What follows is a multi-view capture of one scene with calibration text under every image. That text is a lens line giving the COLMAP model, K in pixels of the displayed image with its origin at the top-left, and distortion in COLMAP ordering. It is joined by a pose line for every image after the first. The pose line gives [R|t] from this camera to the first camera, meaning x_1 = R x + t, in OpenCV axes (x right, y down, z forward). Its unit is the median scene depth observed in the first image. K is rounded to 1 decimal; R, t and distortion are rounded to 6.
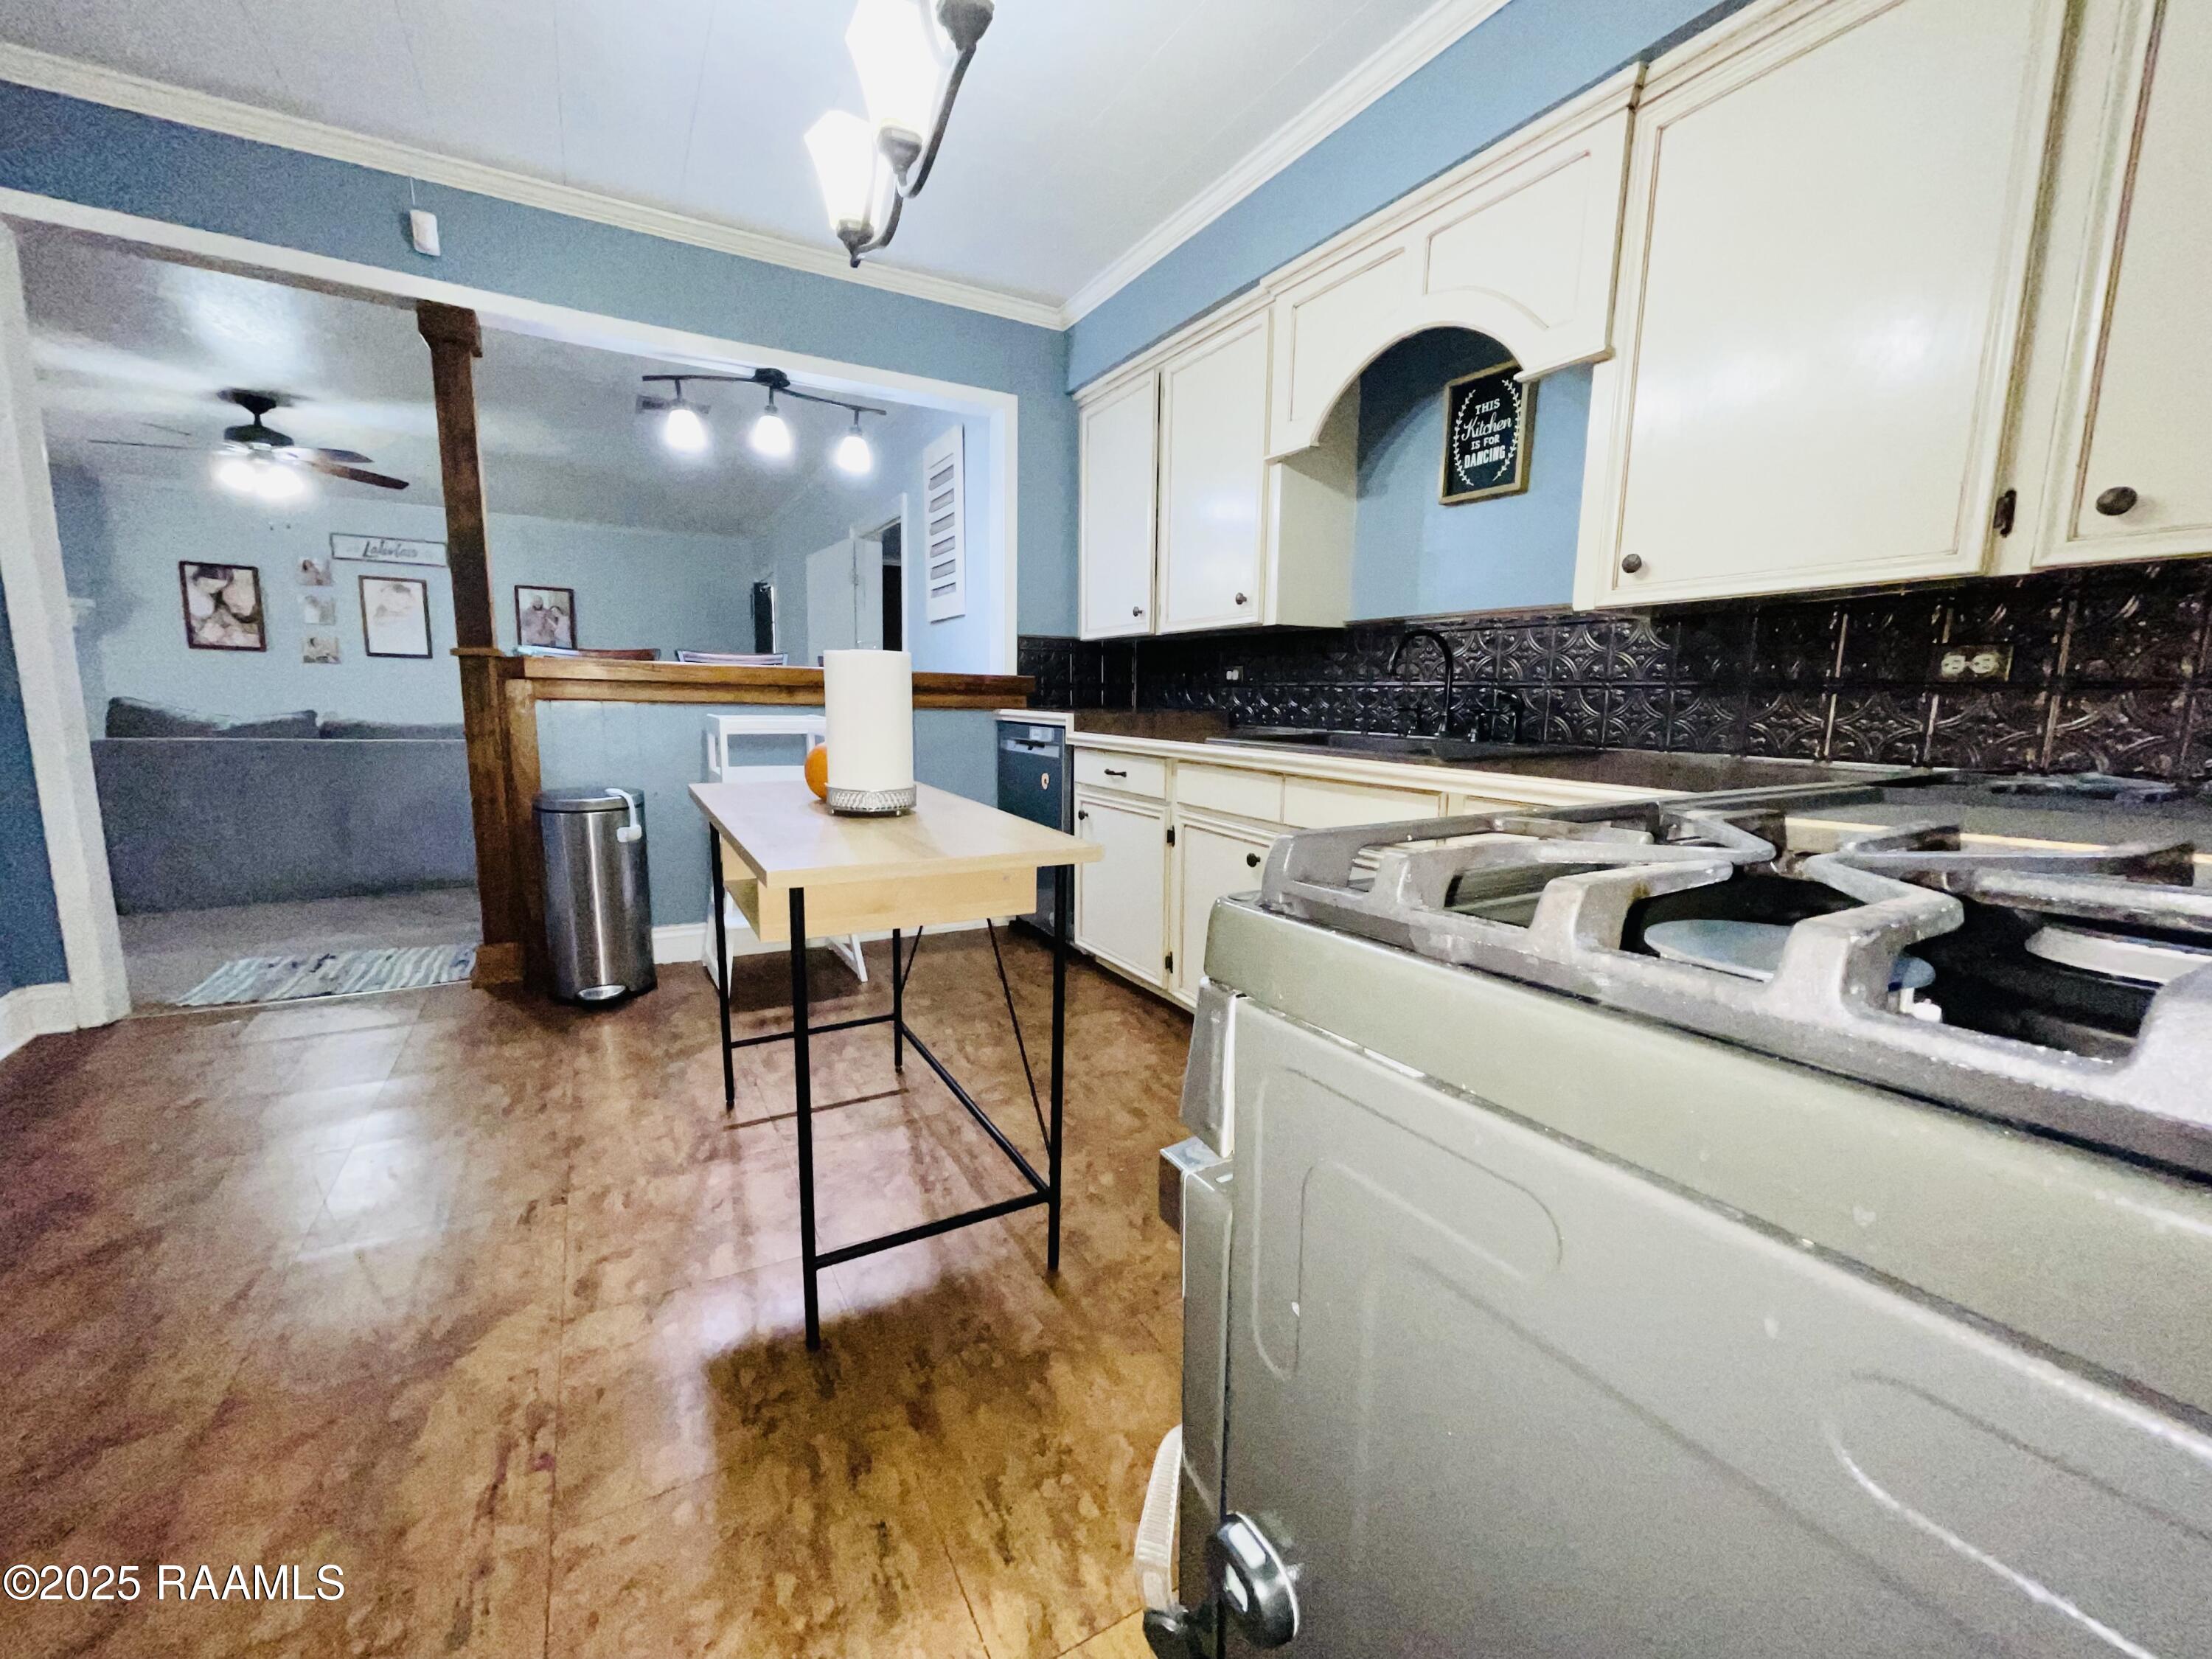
lens RADIAL K [[892.3, 0, 1116.5], [0, 892.3, 831.1], [0, 0, 1]] dist [0.000591, -0.000625]
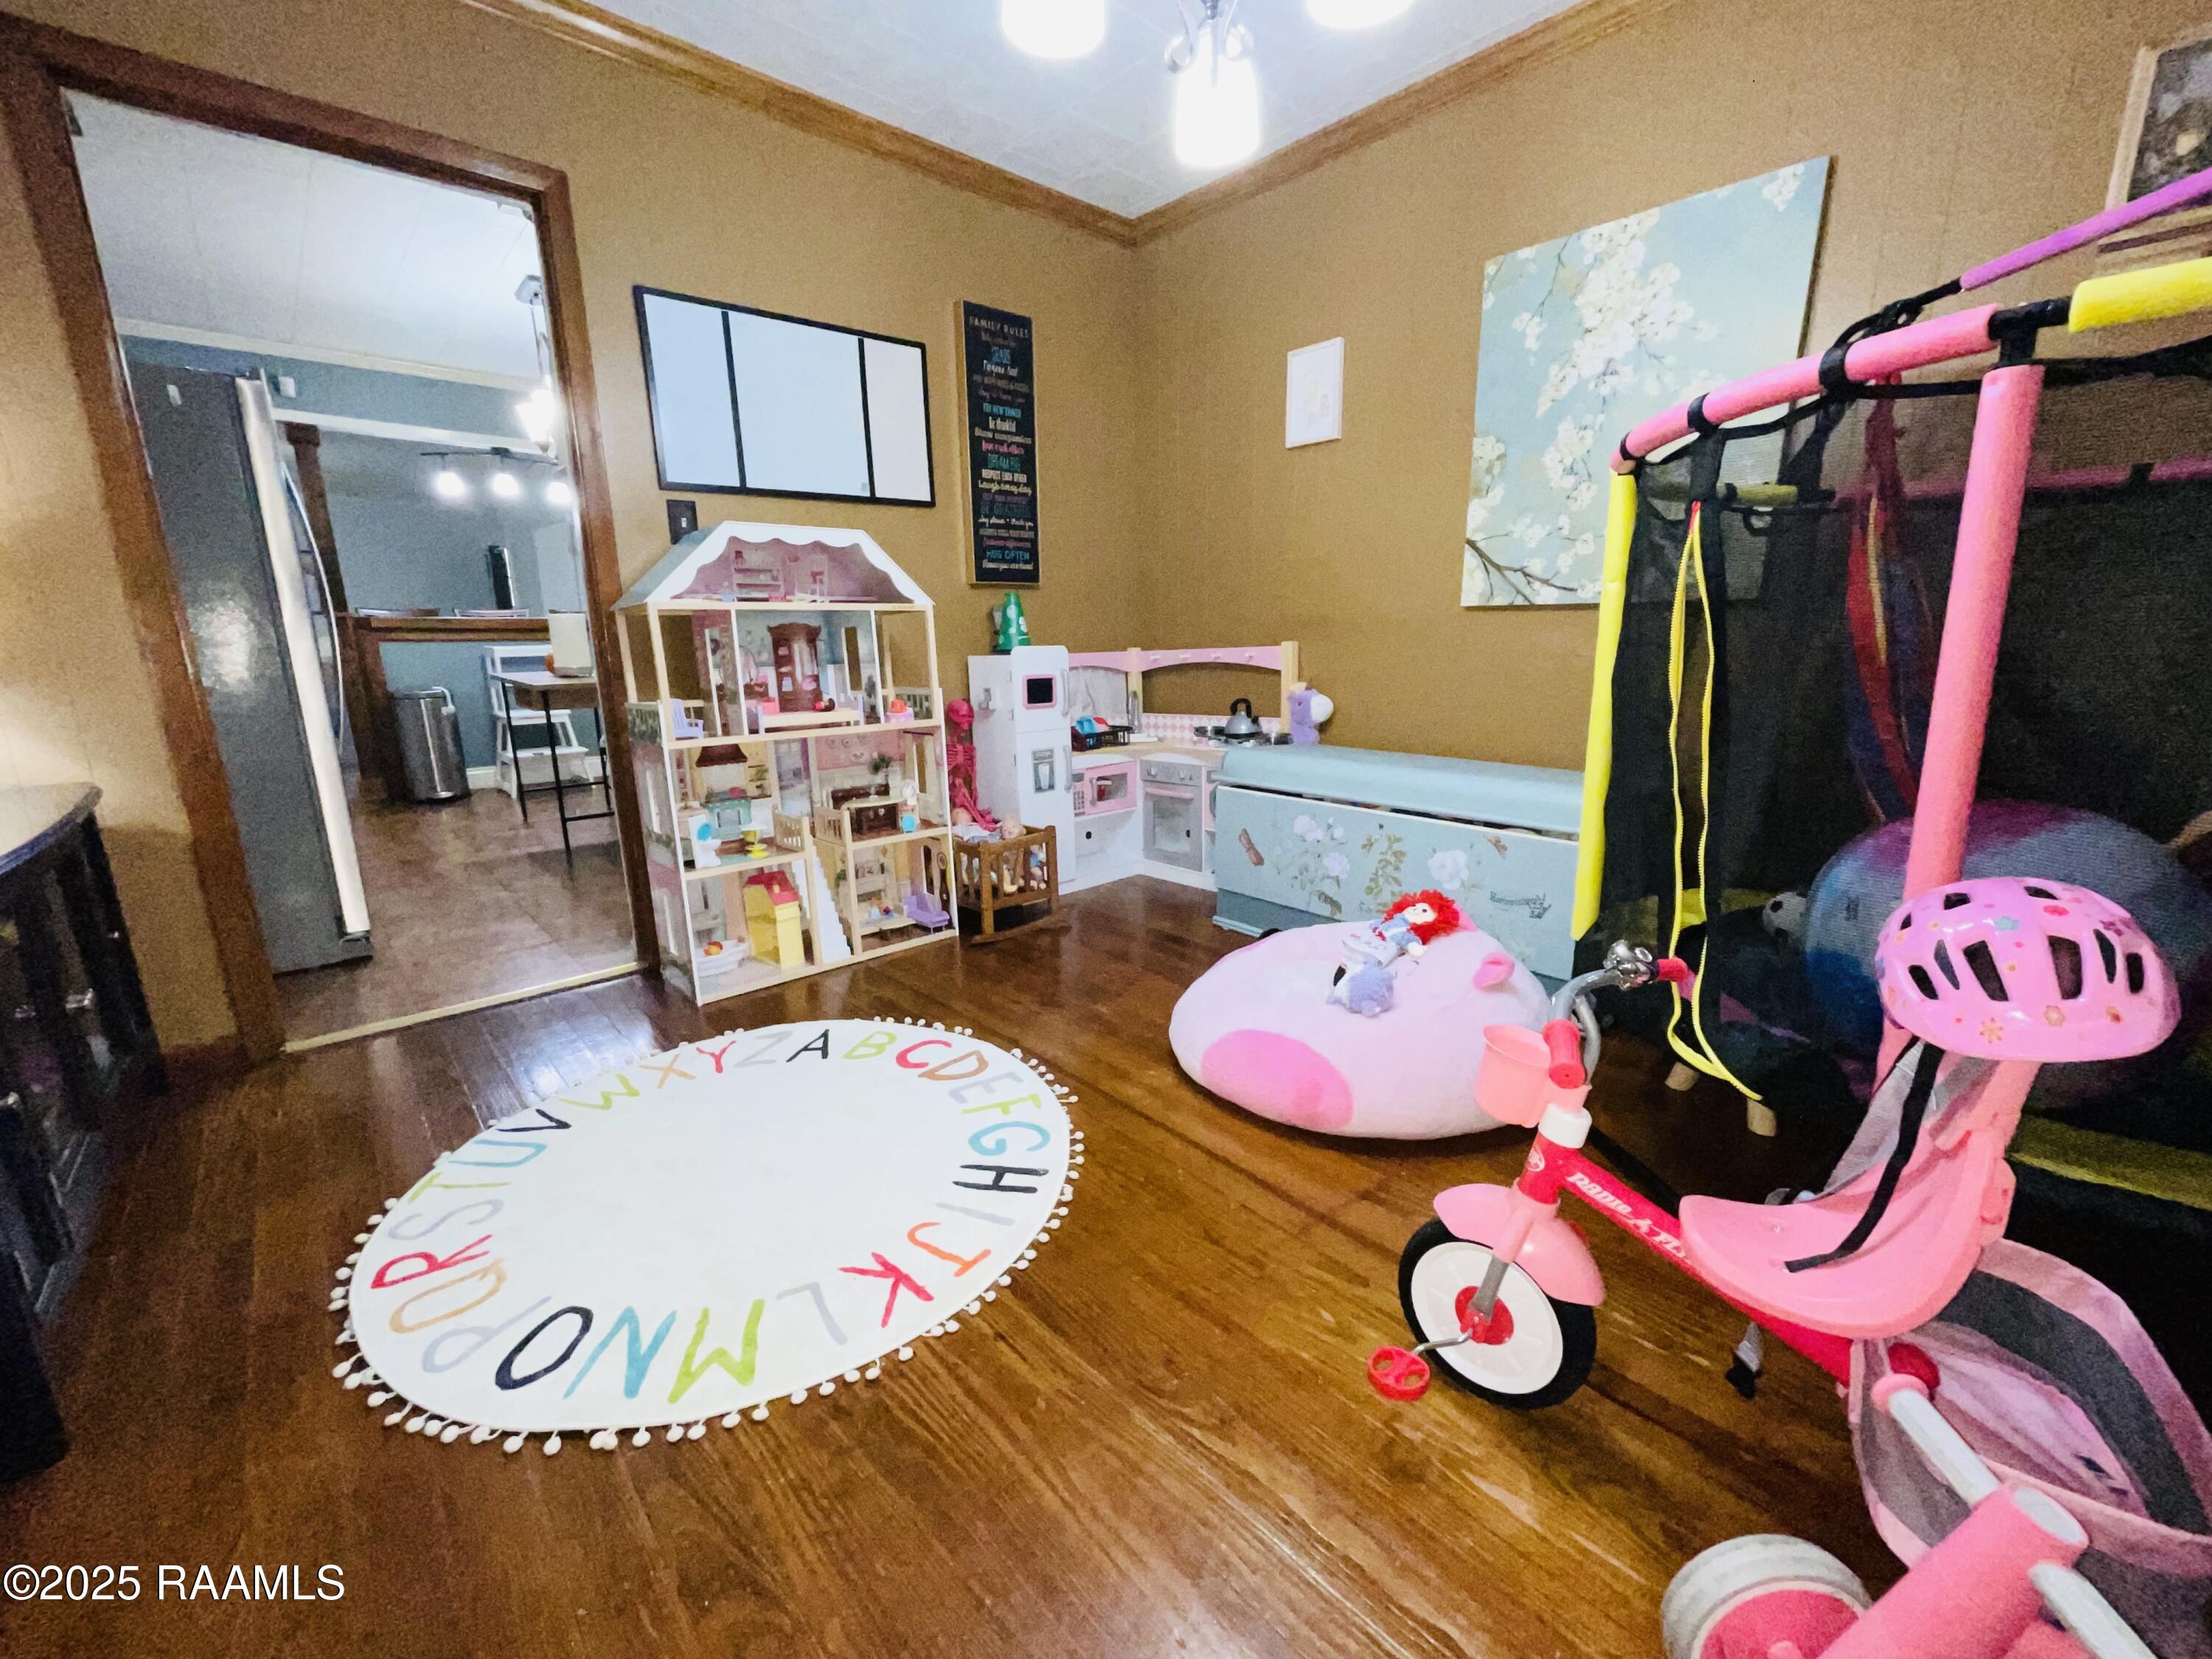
lens RADIAL K [[892.3, 0, 1116.5], [0, 892.3, 831.1], [0, 0, 1]] dist [0.000591, -0.000625]
pose [[0.974173, -0.074384, 0.213198, 0.389659], [0.059305, 0.995321, 0.076278, 0.184389], [-0.217875, -0.061665, 0.974027, -1.100345]]
